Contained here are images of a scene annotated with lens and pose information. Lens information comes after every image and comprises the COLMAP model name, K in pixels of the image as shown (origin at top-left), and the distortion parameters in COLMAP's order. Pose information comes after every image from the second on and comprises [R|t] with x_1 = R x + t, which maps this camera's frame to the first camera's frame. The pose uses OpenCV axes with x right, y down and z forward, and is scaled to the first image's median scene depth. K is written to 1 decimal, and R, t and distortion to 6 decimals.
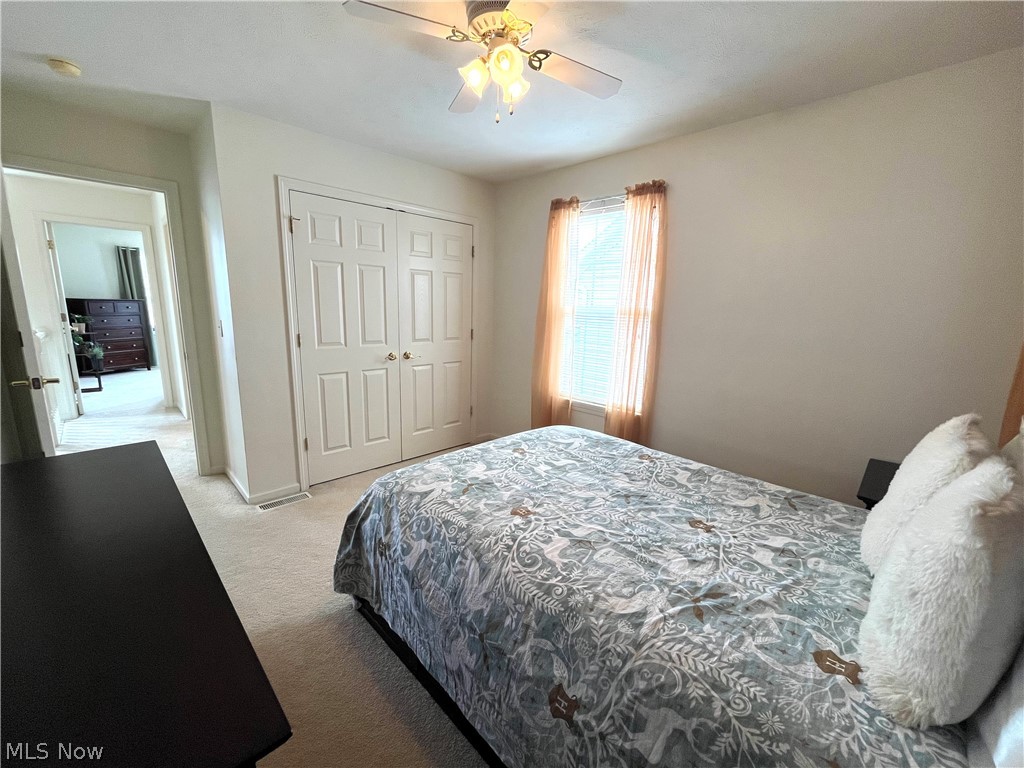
lens RADIAL K [[412.7, 0, 511.4], [0, 412.7, 387.5], [0, 0, 1]] dist [-0.001921, -0.000967]
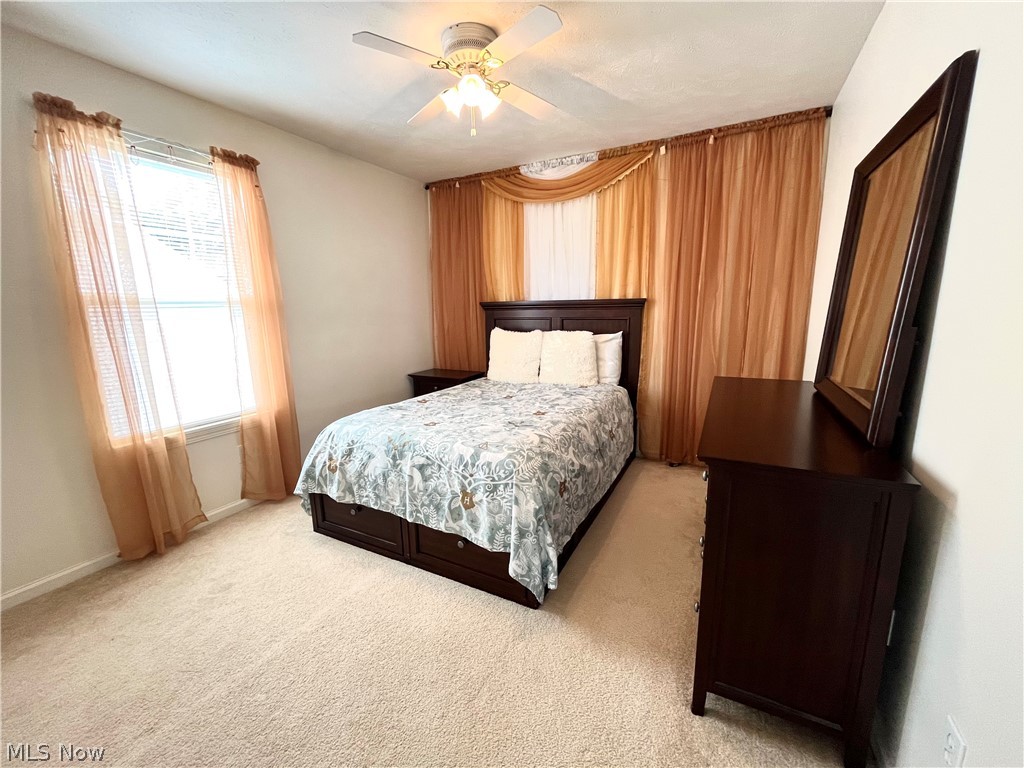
lens RADIAL K [[412.7, 0, 510.7], [0, 412.7, 384.9], [0, 0, 1]] dist [-0.001921, -0.000967]
pose [[-0.290438, -0.206713, 0.934299, -1.154577], [0.195316, 0.943025, 0.269360, -0.217760], [-0.936748, 0.260716, -0.233516, 1.157846]]
